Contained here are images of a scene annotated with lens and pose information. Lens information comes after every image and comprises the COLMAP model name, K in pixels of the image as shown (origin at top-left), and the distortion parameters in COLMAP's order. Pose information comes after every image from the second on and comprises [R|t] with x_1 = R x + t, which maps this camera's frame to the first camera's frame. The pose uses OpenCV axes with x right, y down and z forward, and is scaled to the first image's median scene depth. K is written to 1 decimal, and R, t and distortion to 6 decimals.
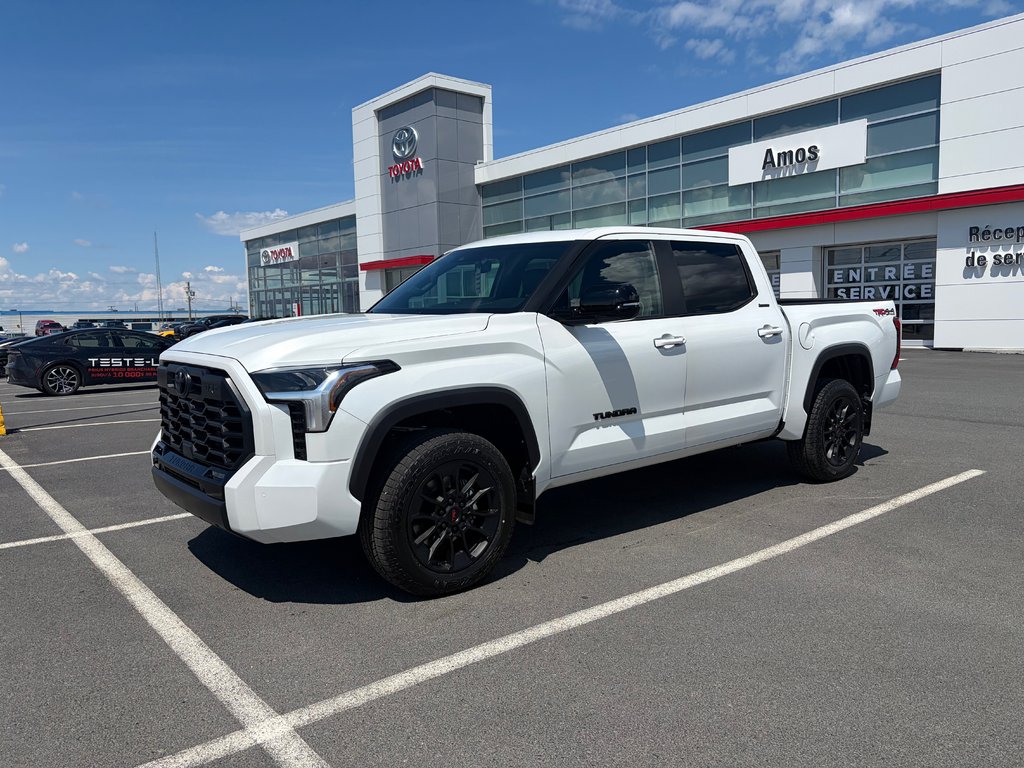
lens RADIAL K [[774.2, 0, 516.7], [0, 774.2, 386.2], [0, 0, 1]] dist [0.044790, -0.045119]
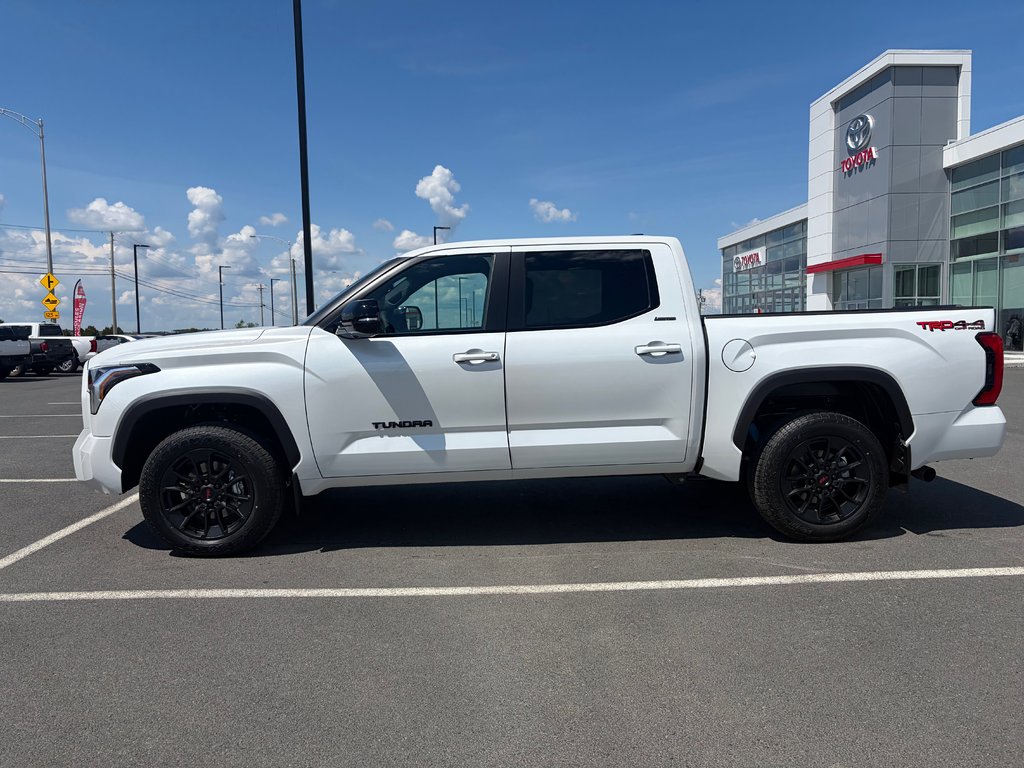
lens RADIAL K [[774.2, 0, 504.4], [0, 774.2, 373.7], [0, 0, 1]] dist [0.044790, -0.045119]
pose [[0.788996, 0.043212, -0.612876, 0.760254], [-0.056651, 0.998391, -0.002537, -0.032770], [0.611781, 0.036722, 0.790175, 0.229691]]
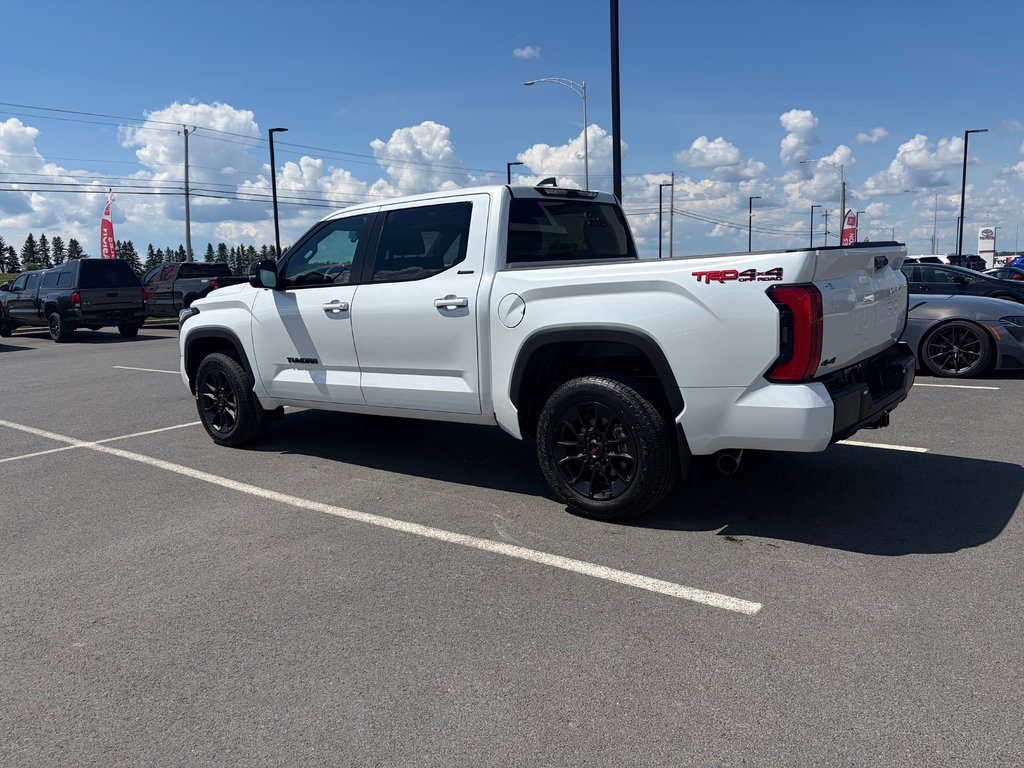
lens RADIAL K [[774.2, 0, 509.6], [0, 774.2, 381.1], [0, 0, 1]] dist [0.044790, -0.045119]
pose [[0.197802, 0.148246, -0.968967, 1.270180], [-0.058192, 0.988531, 0.139360, -0.114356], [0.978513, 0.028820, 0.204160, 0.942009]]
